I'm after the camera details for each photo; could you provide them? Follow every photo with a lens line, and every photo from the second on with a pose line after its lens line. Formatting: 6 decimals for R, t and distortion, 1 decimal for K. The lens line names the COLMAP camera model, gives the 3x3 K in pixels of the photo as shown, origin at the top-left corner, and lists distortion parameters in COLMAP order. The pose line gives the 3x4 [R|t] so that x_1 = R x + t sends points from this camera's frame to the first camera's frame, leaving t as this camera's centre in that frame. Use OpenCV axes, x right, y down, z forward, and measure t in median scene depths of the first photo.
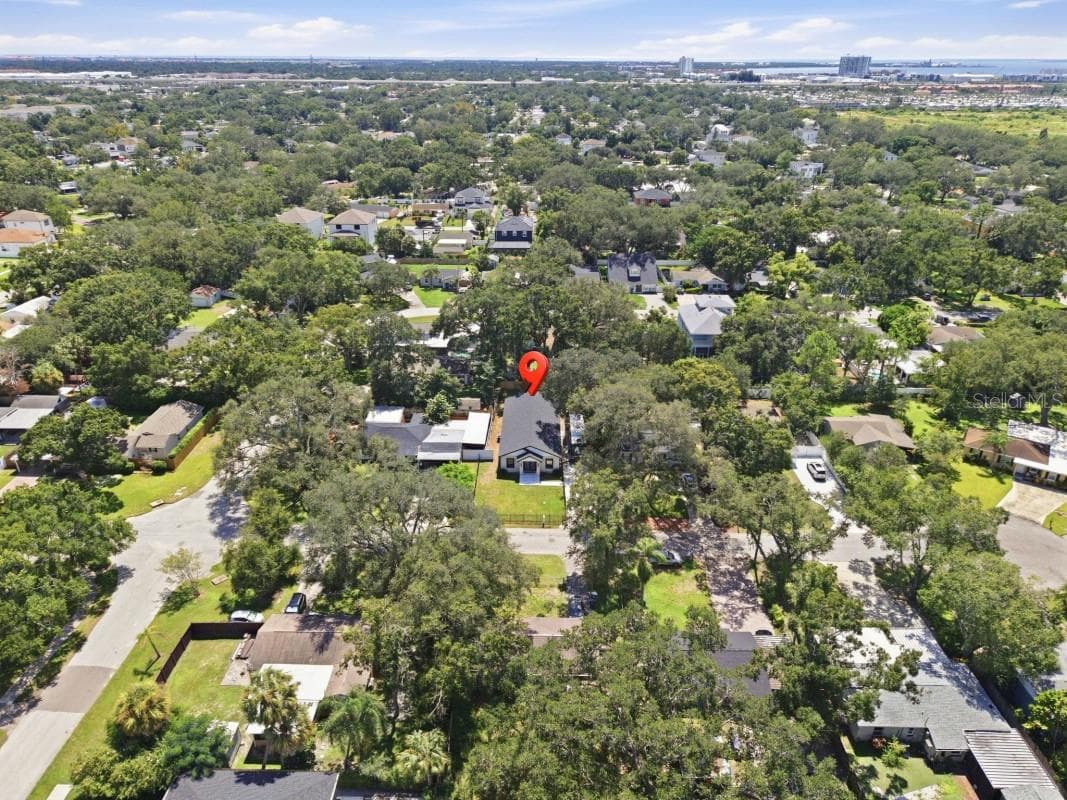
lens RADIAL K [[720.4, 0, 525.4], [0, 720.4, 401.7], [0, 0, 1]] dist [0.037700, -0.026550]
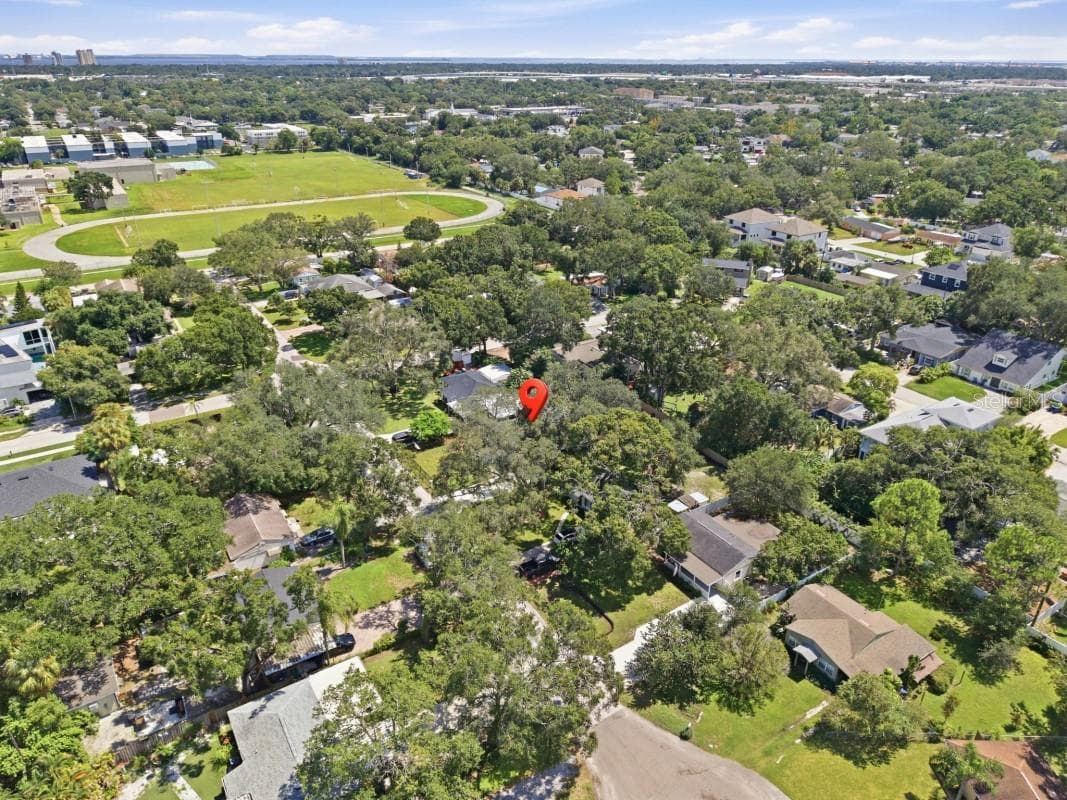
lens RADIAL K [[720.4, 0, 525.4], [0, 720.4, 401.7], [0, 0, 1]] dist [0.037700, -0.026550]
pose [[0.549581, 0.359206, -0.754276, 0.753073], [-0.363637, 0.915689, 0.171122, -0.159552], [0.752150, 0.180237, 0.633865, 0.344374]]
